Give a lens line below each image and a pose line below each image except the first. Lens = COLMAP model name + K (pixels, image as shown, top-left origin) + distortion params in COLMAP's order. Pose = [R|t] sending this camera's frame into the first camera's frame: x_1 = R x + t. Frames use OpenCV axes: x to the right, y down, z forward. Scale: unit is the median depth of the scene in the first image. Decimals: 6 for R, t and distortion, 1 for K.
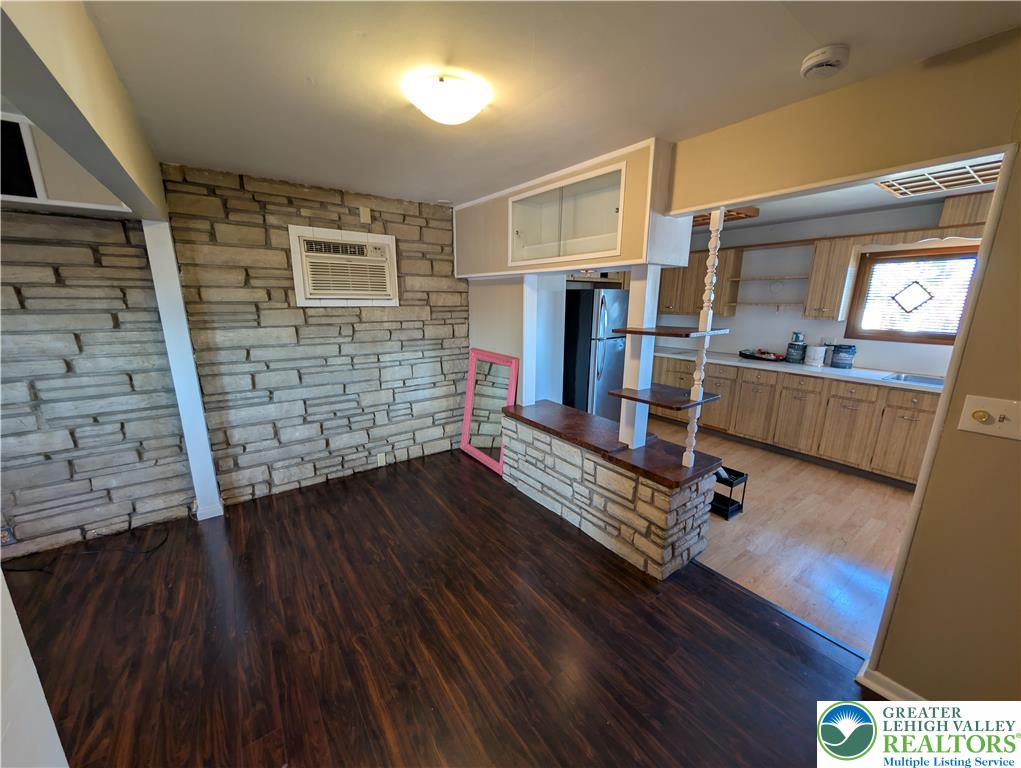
lens RADIAL K [[386.8, 0, 514.7], [0, 386.8, 389.9], [0, 0, 1]] dist [0.002204, -0.000314]
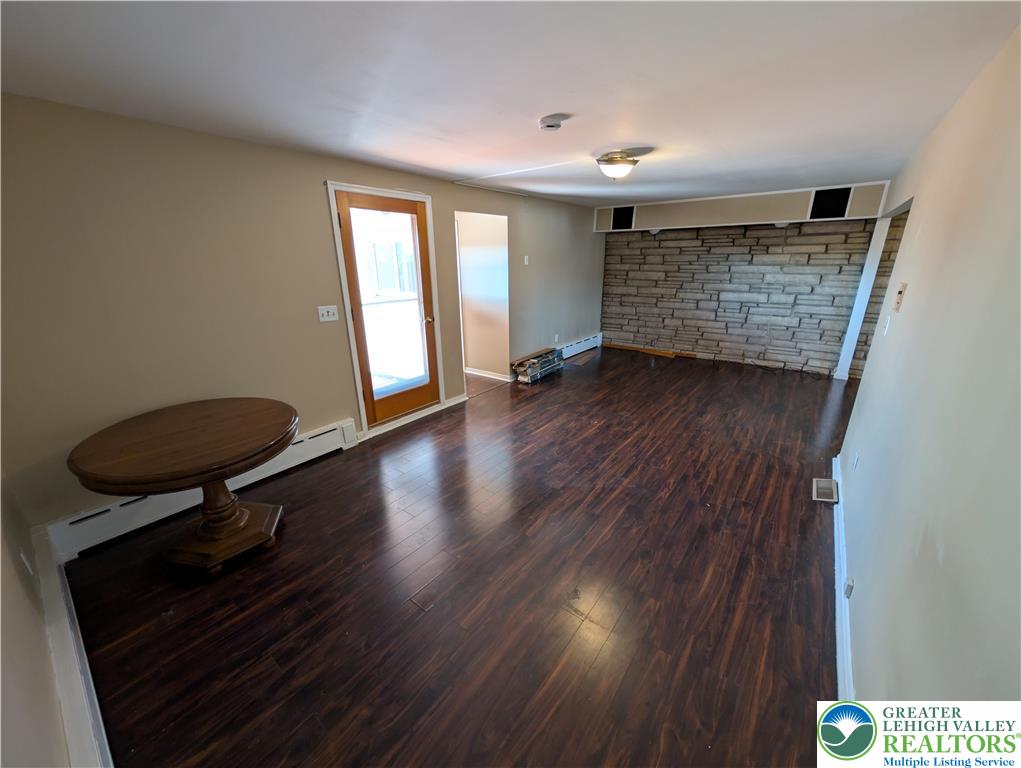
lens RADIAL K [[386.8, 0, 516.9], [0, 386.8, 385.6], [0, 0, 1]] dist [0.002204, -0.000314]
pose [[0.283738, 0.291399, -0.913553, 0.464230], [-0.211588, 0.948251, 0.236751, 0.236811], [0.935266, 0.126122, 0.330712, -1.021951]]
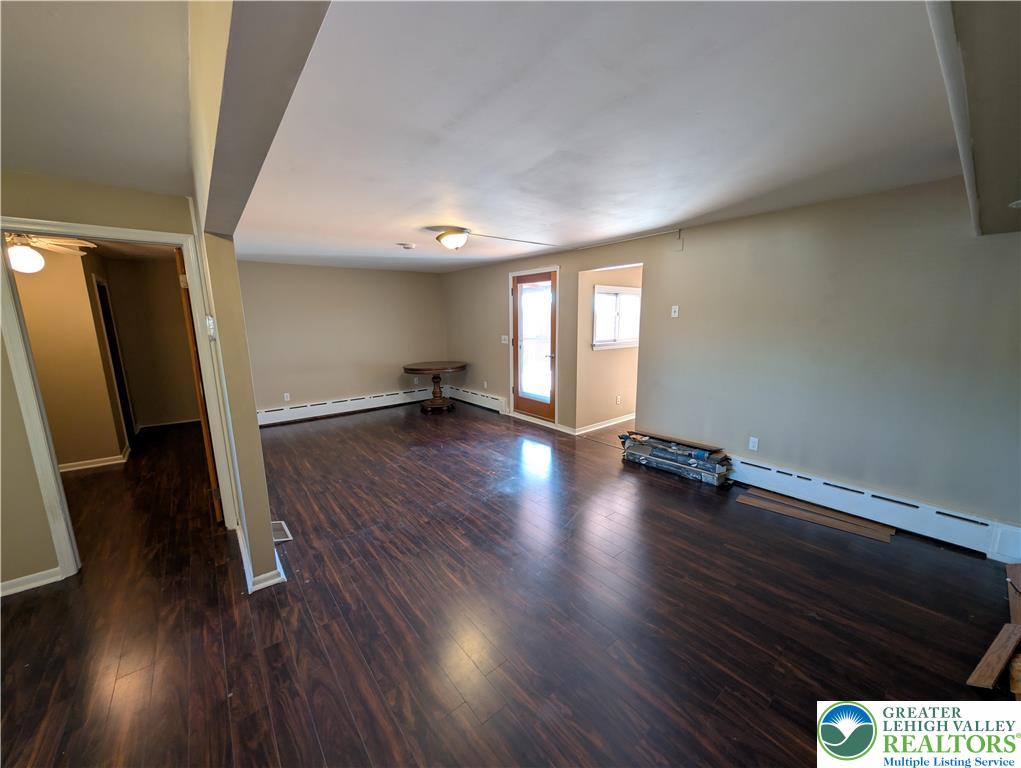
lens RADIAL K [[386.8, 0, 511.8], [0, 386.8, 387.6], [0, 0, 1]] dist [0.002204, -0.000314]
pose [[-0.998538, 0.014836, -0.051978, -0.660647], [-0.007474, 0.914465, 0.404596, -0.188714], [0.053535, 0.404393, -0.913017, 0.810592]]
